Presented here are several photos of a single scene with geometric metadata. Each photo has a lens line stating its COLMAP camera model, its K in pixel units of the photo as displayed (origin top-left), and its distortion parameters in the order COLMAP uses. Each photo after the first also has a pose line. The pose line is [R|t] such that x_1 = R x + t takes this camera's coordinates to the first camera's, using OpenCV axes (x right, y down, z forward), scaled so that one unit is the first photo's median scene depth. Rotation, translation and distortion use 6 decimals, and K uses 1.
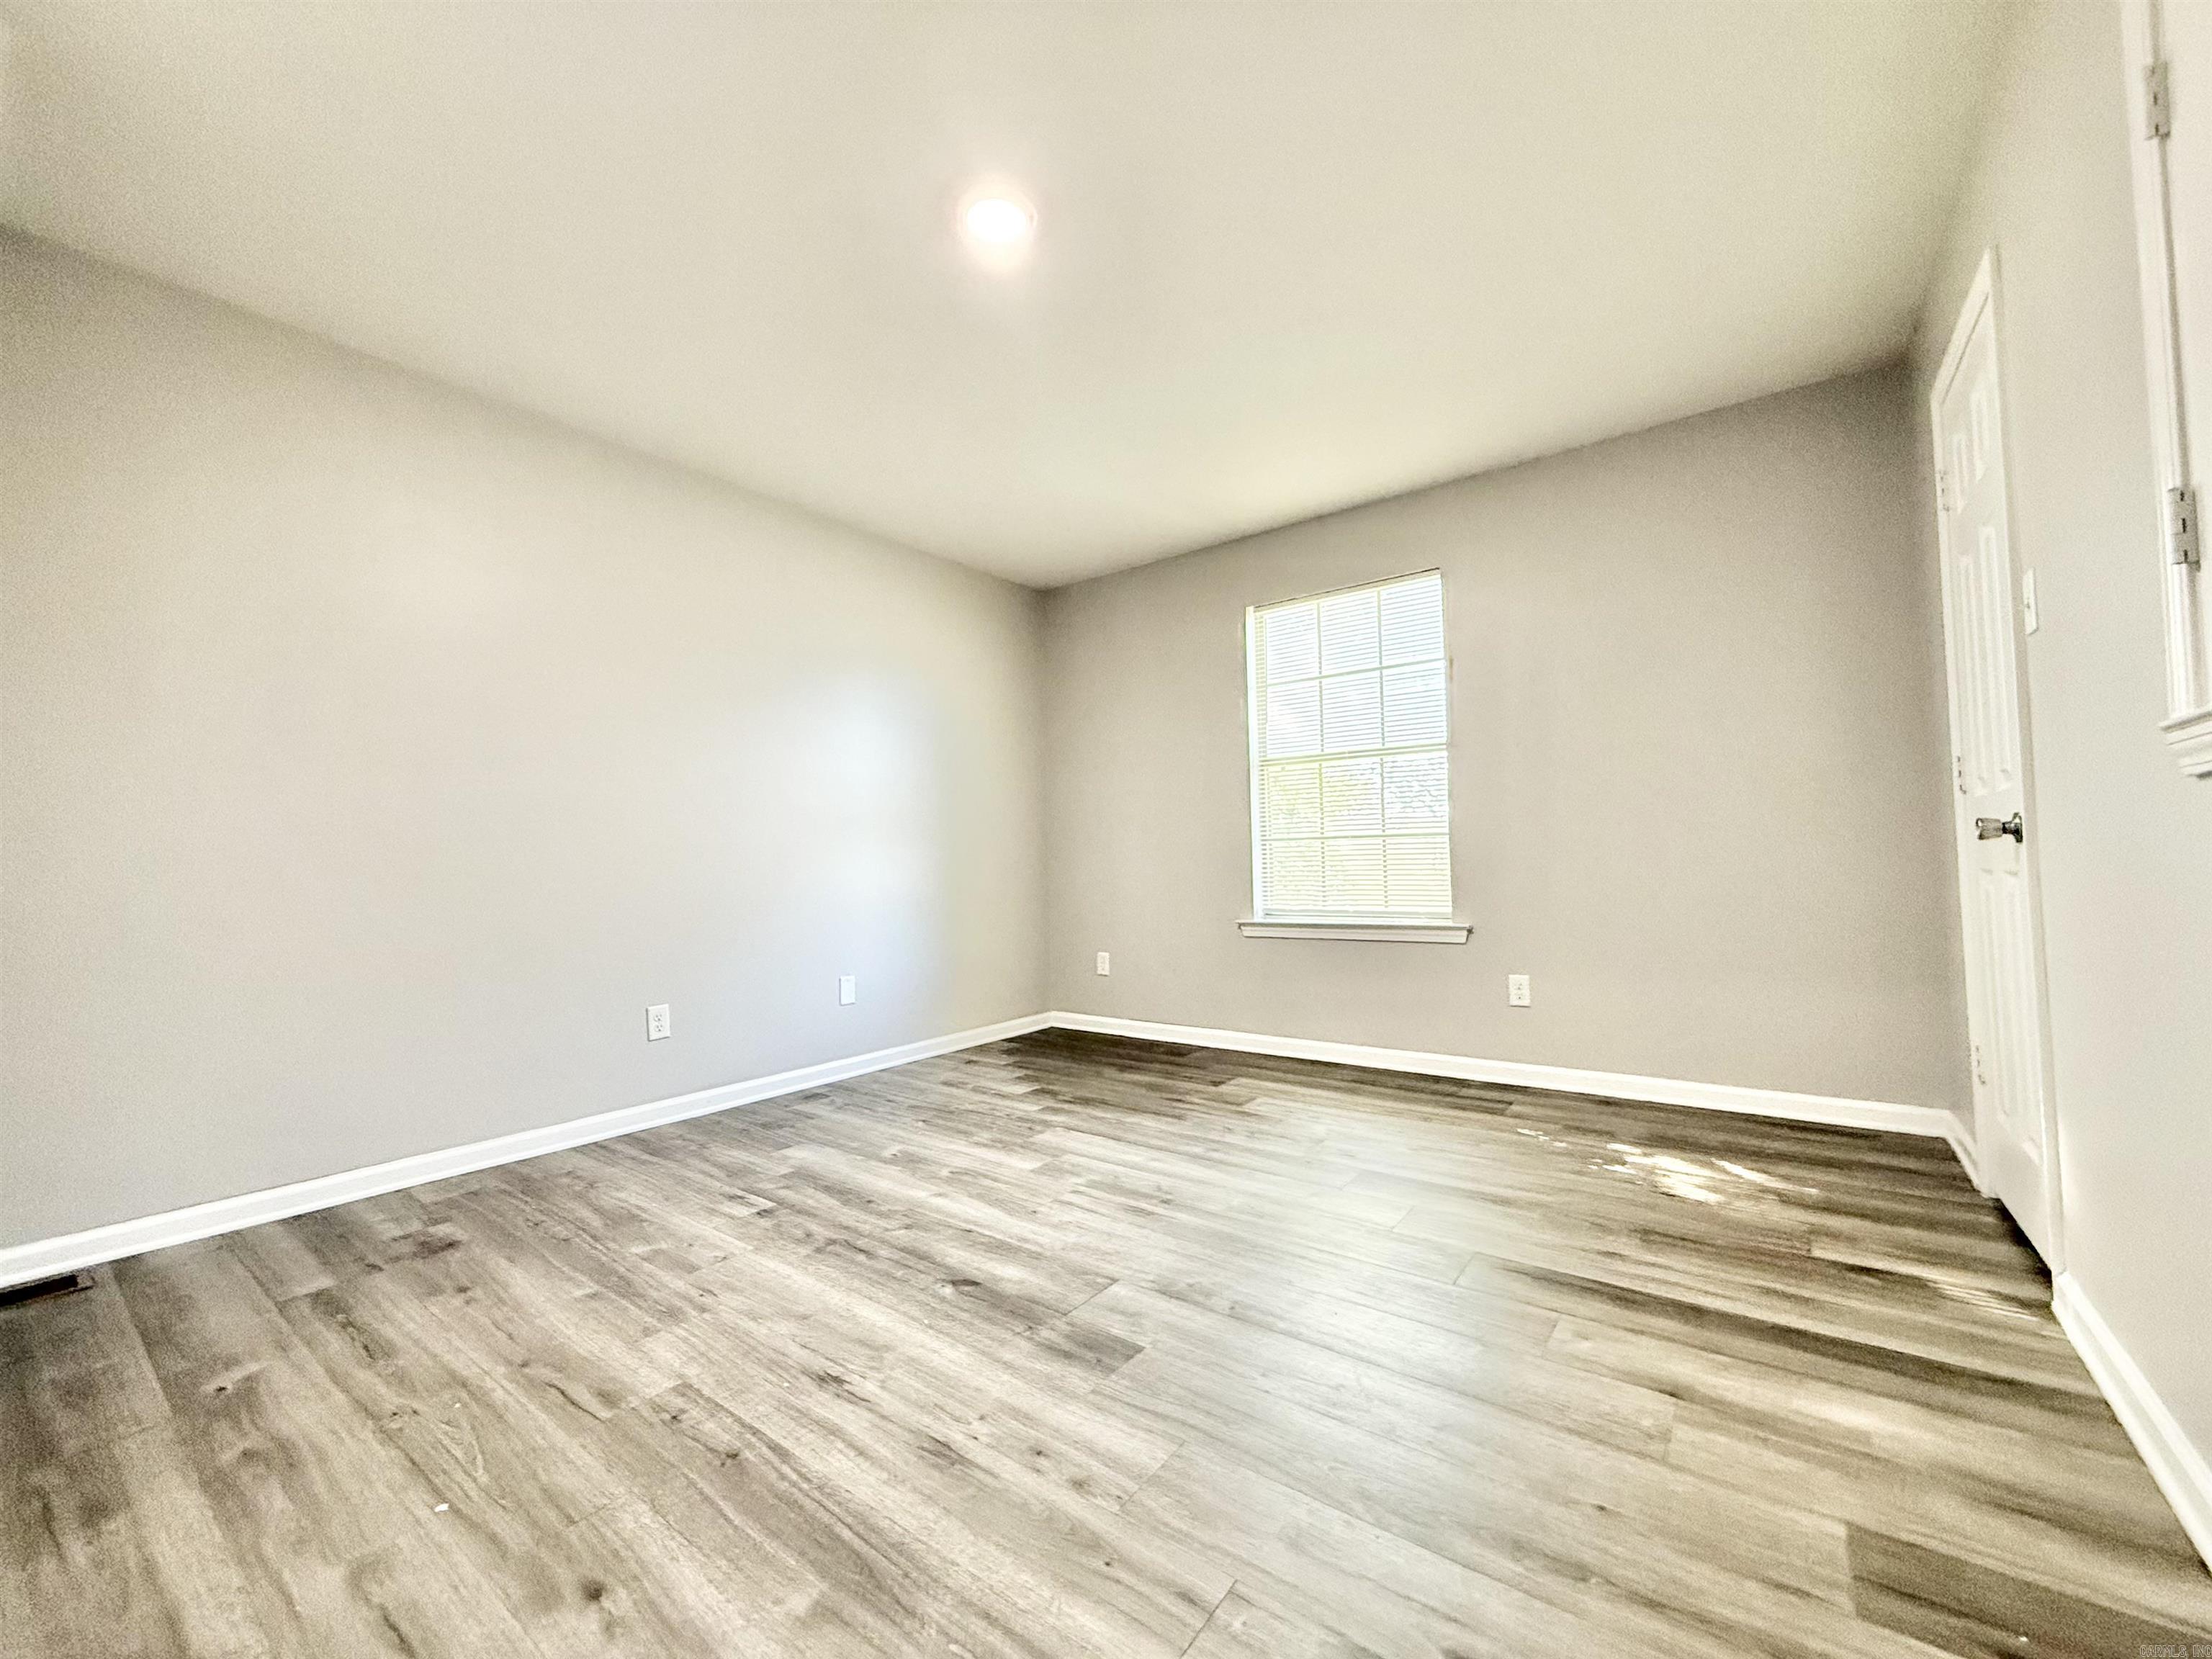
lens RADIAL K [[877.3, 0, 1101.4], [0, 877.3, 820.0], [0, 0, 1]] dist [0.005337, -0.000189]
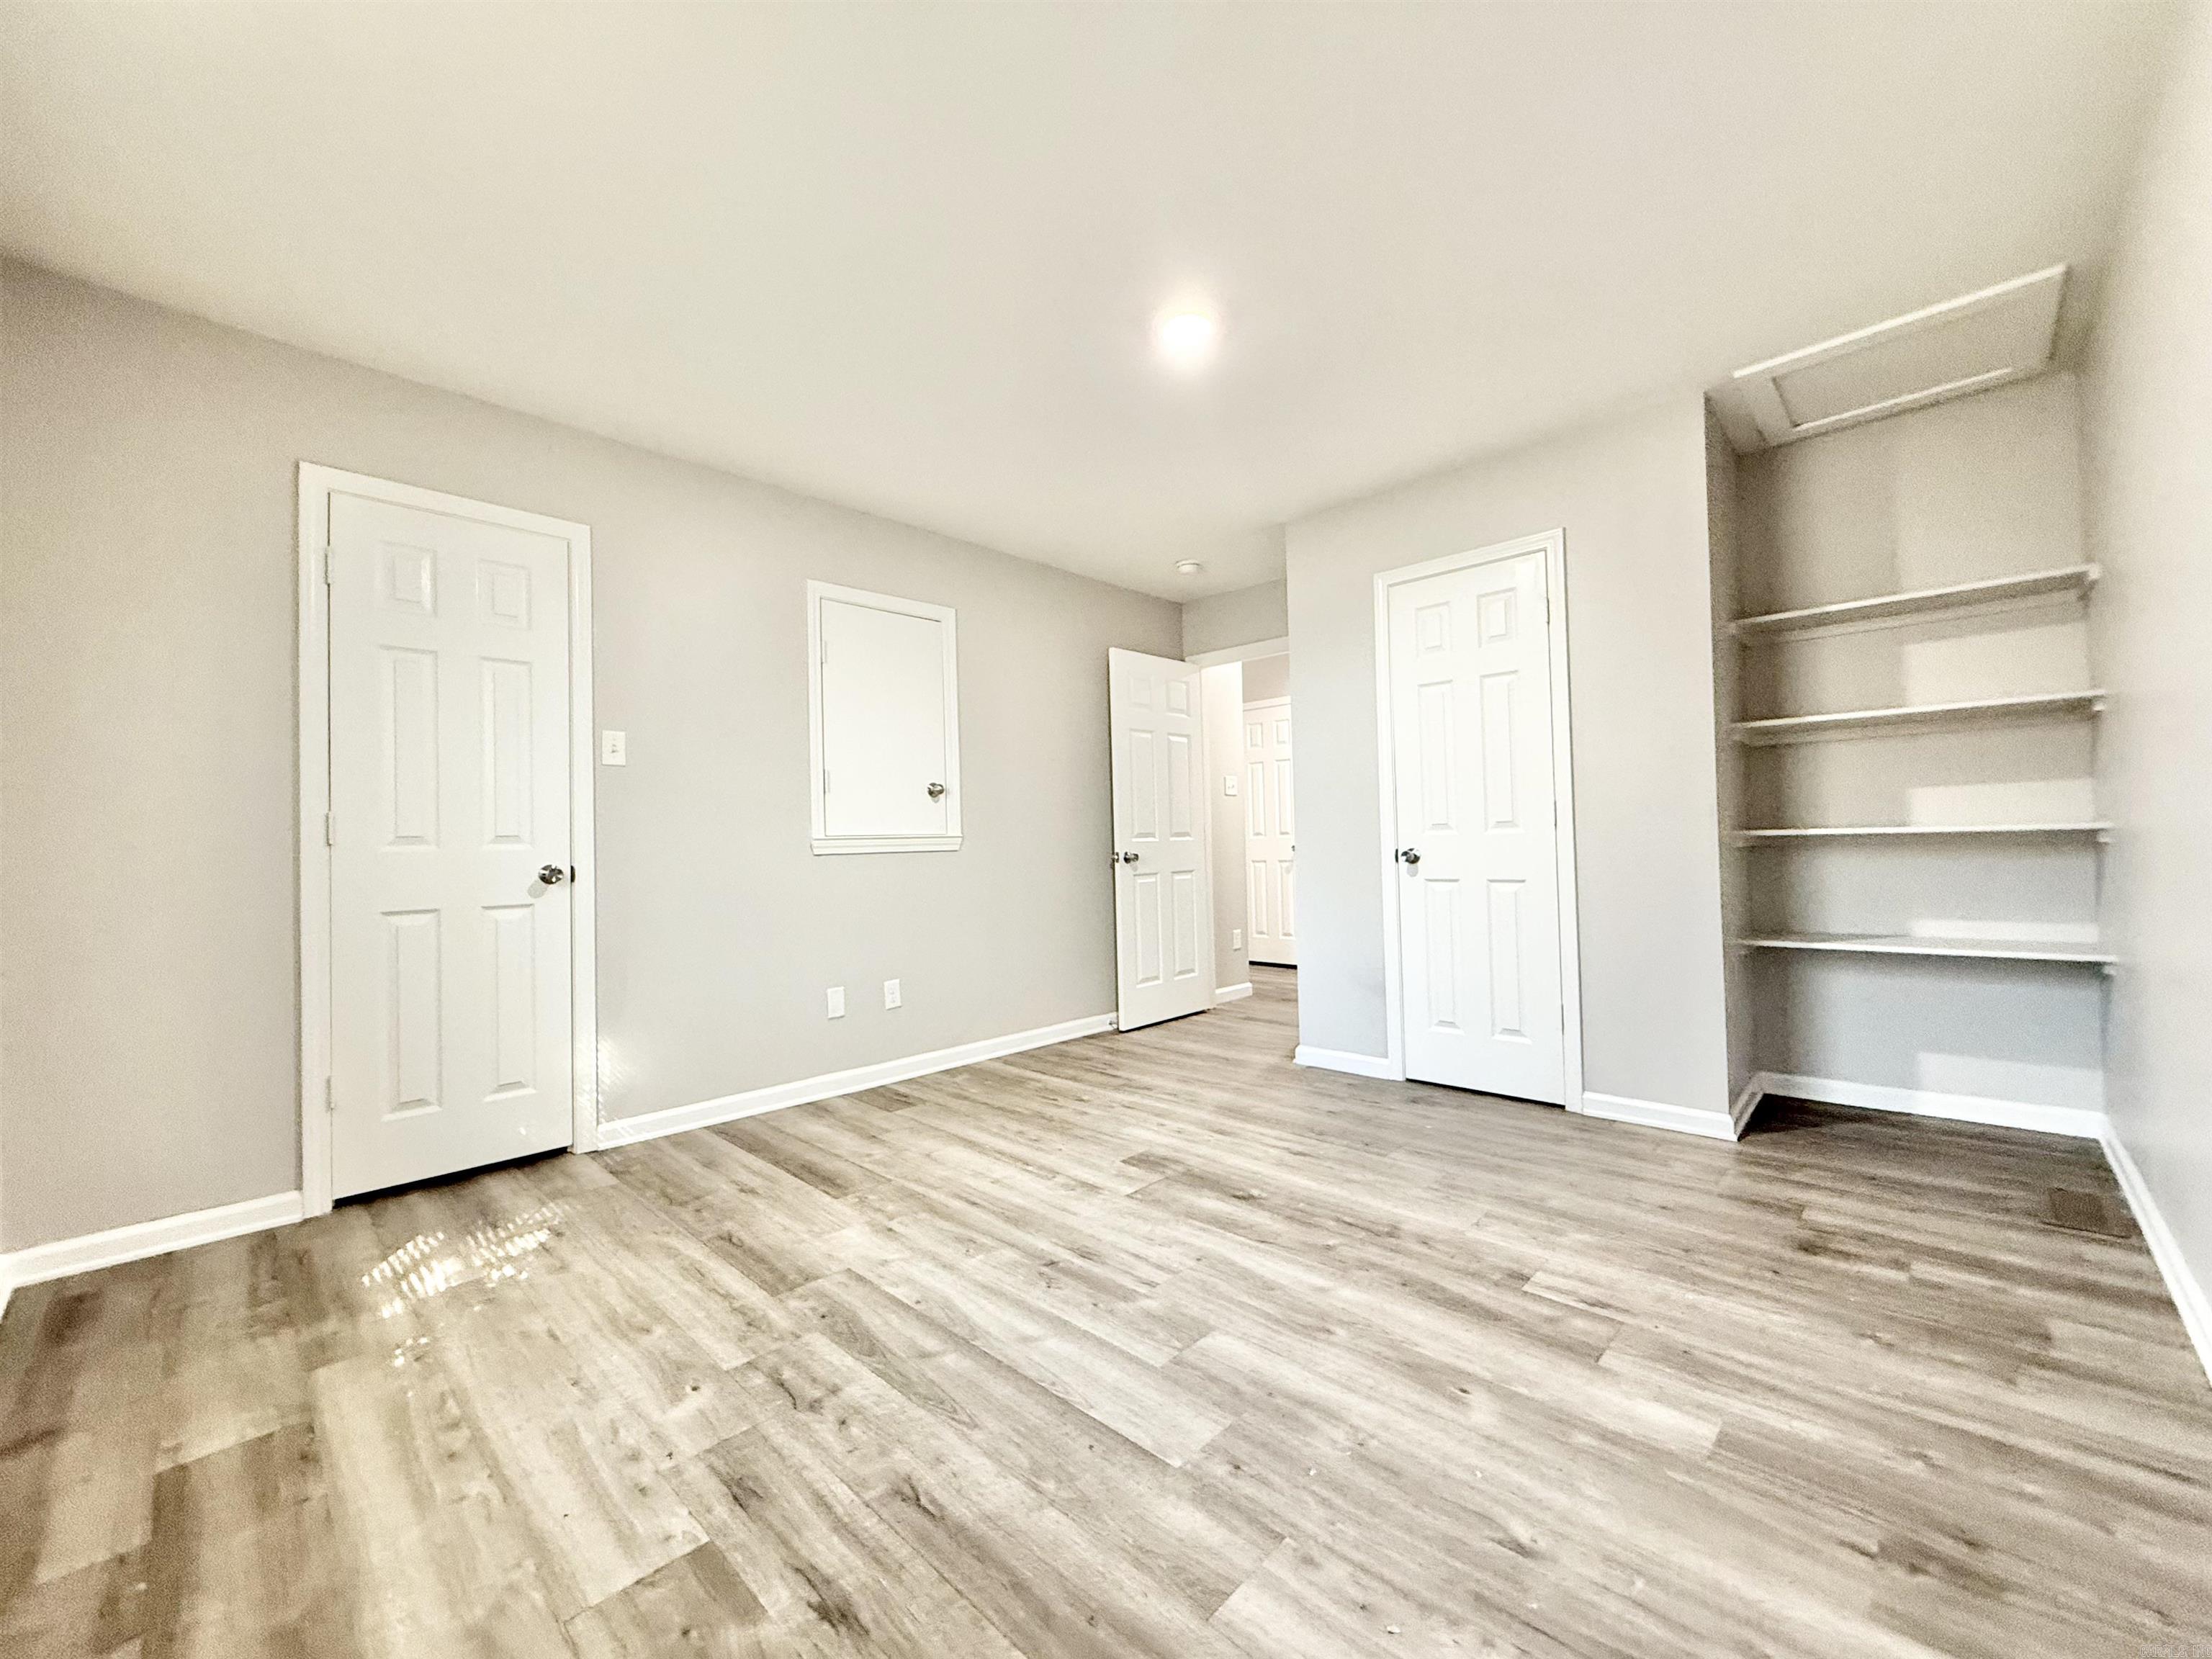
lens RADIAL K [[877.3, 0, 1102.9], [0, 877.3, 829.8], [0, 0, 1]] dist [0.005337, -0.000189]
pose [[-0.991712, 0.045092, 0.120311, -0.106346], [0.036694, 0.996792, -0.071124, 0.060945], [-0.123132, -0.066120, -0.990185, 1.923094]]
